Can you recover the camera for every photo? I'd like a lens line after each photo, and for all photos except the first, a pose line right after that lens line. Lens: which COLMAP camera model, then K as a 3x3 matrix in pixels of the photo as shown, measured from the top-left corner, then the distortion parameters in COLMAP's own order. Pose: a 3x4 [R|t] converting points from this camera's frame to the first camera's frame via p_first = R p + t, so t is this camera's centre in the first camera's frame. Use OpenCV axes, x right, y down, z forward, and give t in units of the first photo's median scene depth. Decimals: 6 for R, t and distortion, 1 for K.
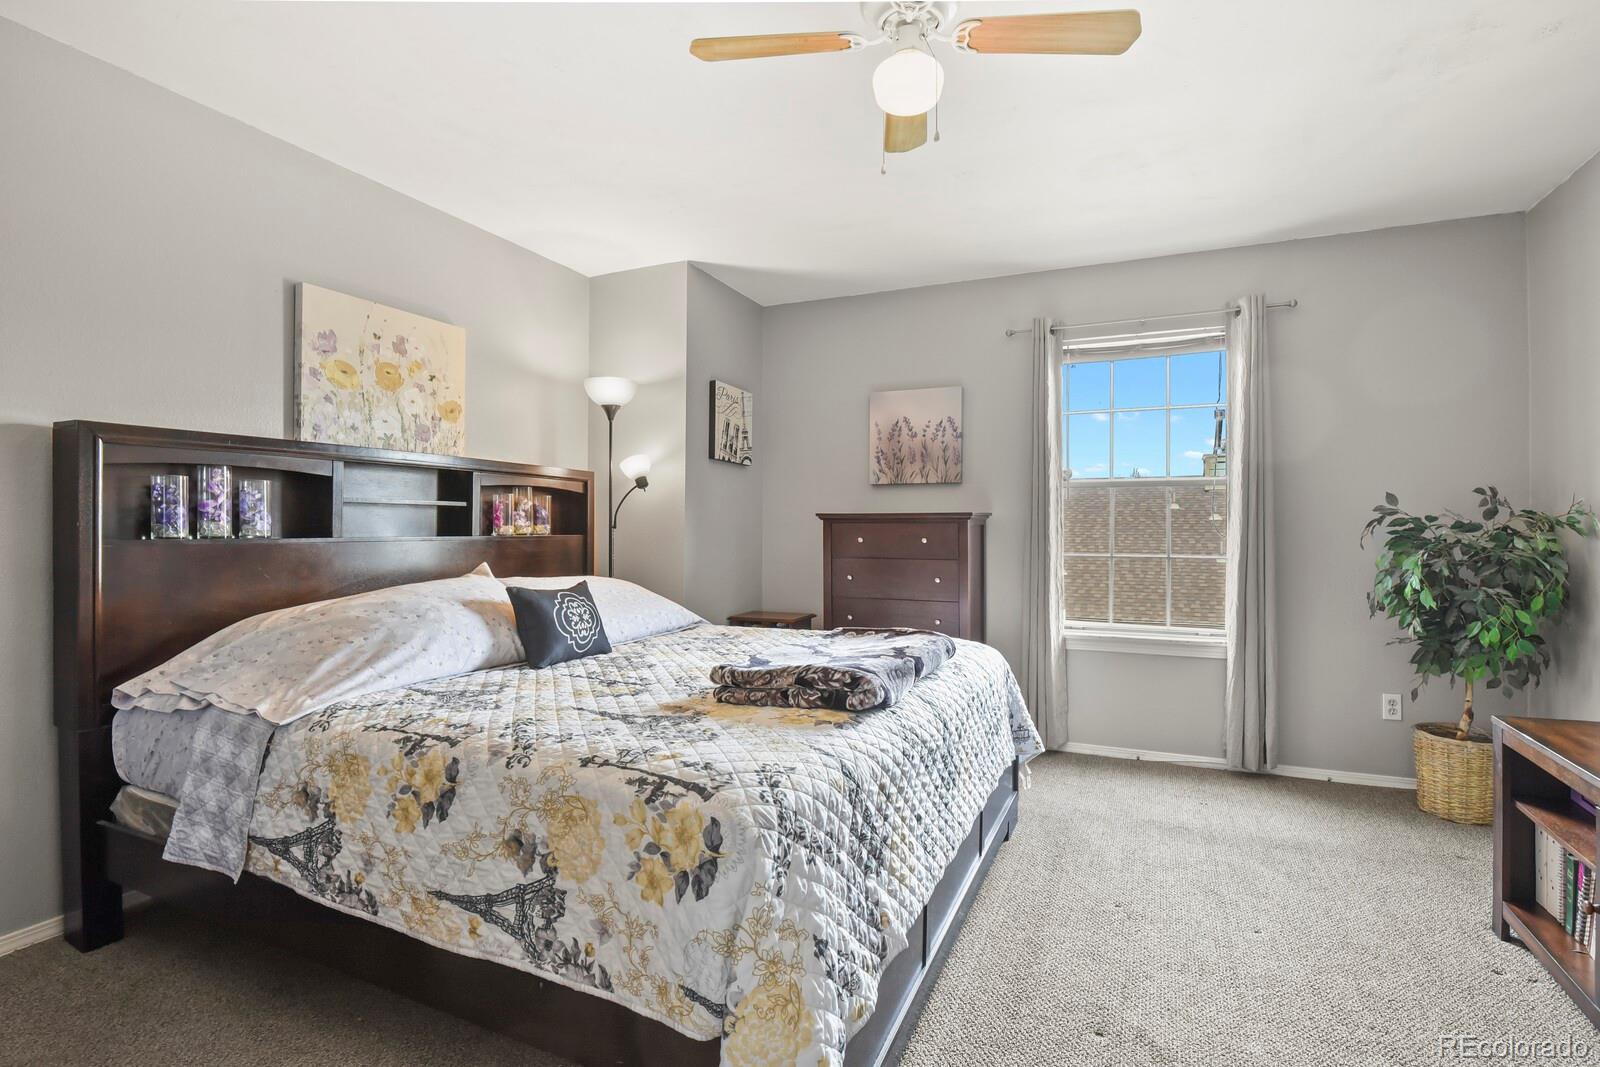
lens RADIAL K [[778.1, 0, 808.4], [0, 778.1, 528.1], [0, 0, 1]] dist [-0.001317, -0.009496]
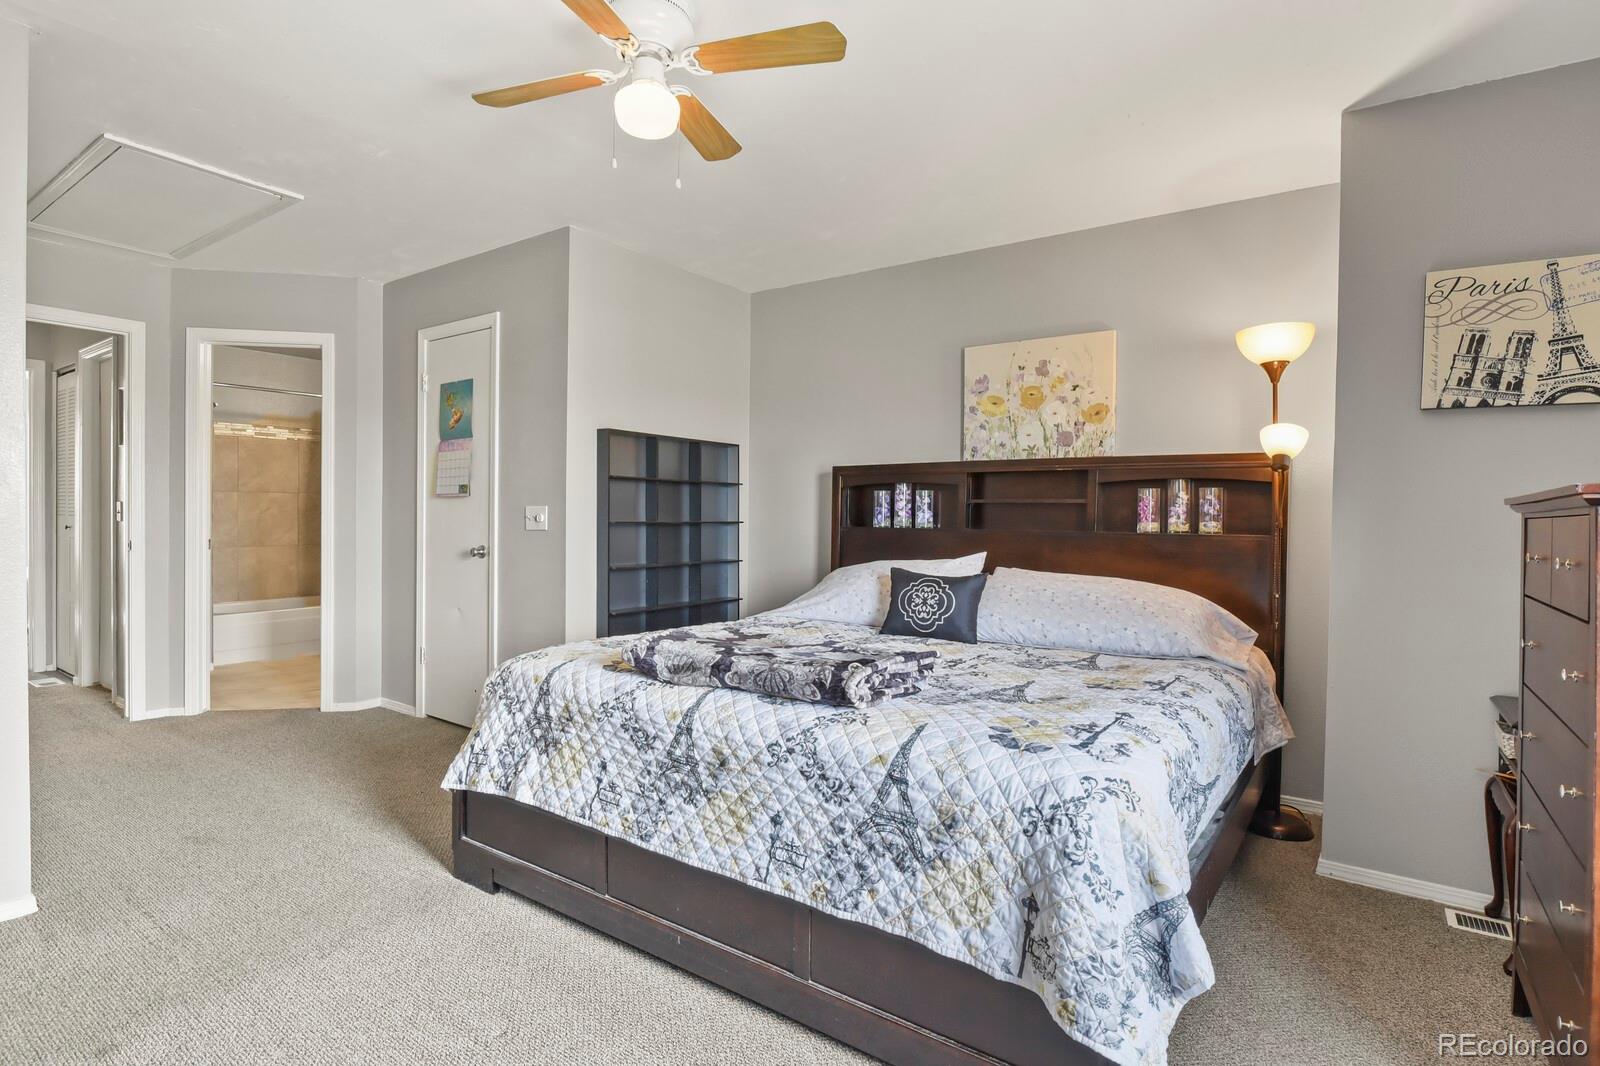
lens RADIAL K [[778.1, 0, 808.4], [0, 778.1, 527.6], [0, 0, 1]] dist [-0.001317, -0.009496]
pose [[-0.181939, 0.008568, -0.983273, 0.704601], [-0.012337, 0.999863, 0.010995, -0.001393], [0.983233, 0.014131, -0.181808, 0.866152]]
